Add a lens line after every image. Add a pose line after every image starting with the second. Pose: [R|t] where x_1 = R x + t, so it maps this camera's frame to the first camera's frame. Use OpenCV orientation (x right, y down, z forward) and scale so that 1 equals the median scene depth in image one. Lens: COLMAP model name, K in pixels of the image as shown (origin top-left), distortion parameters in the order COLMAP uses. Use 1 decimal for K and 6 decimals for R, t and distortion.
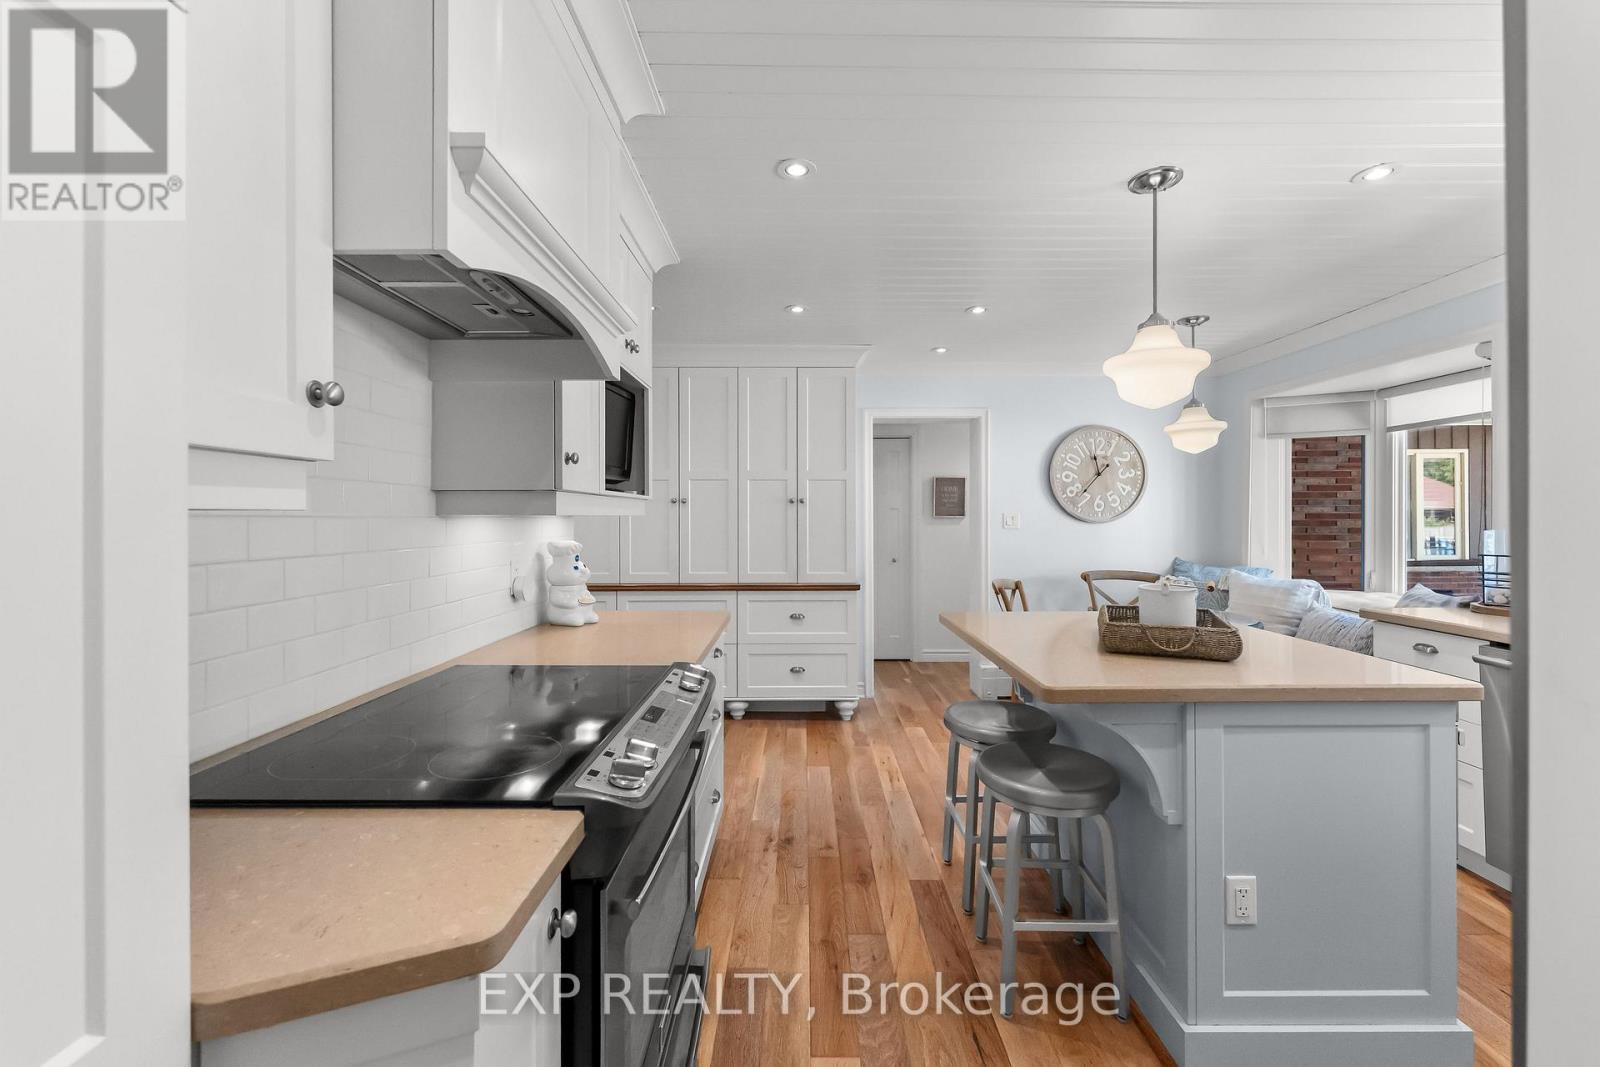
lens RADIAL K [[647.5, 0, 799.8], [0, 647.5, 513.6], [0, 0, 1]] dist [0.000674, -0.000009]
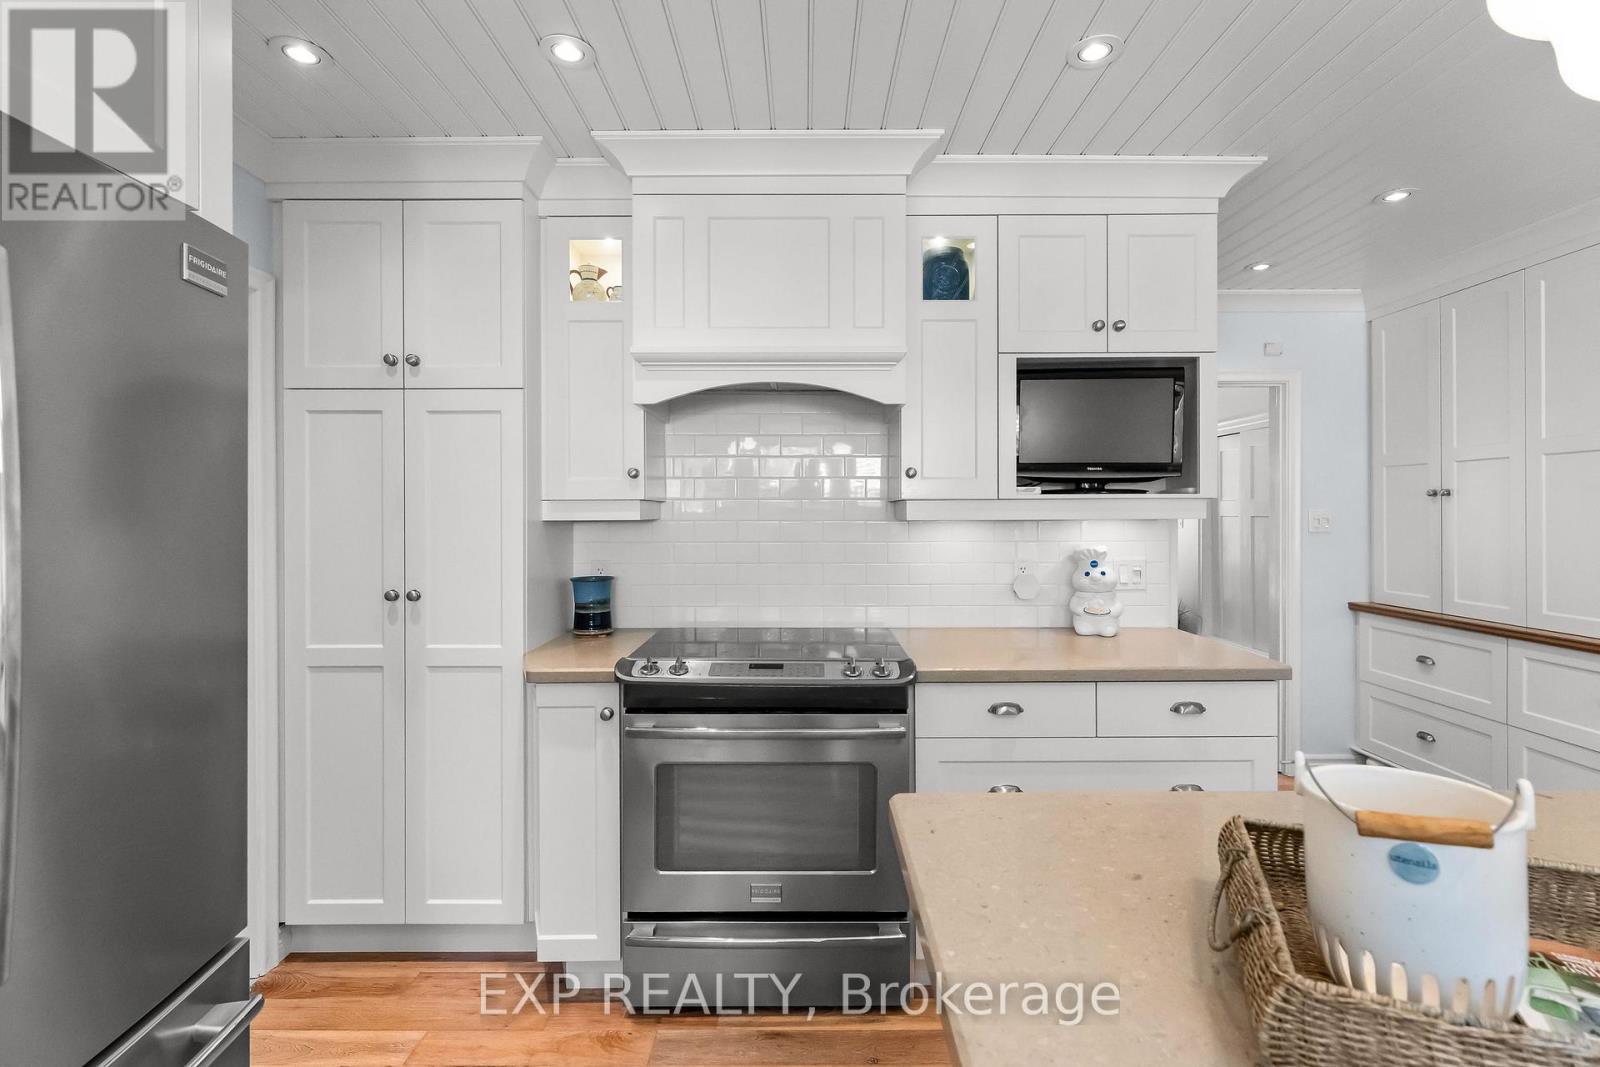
lens RADIAL K [[733.6, 0, 802.4], [0, 733.6, 512.2], [0, 0, 1]] dist [-0.000366, 0.000023]
pose [[-0.004898, 0.003368, -0.999982, 0.396790], [0.009562, 0.999949, 0.003321, -0.007607], [0.999942, -0.009546, -0.004930, 0.322298]]
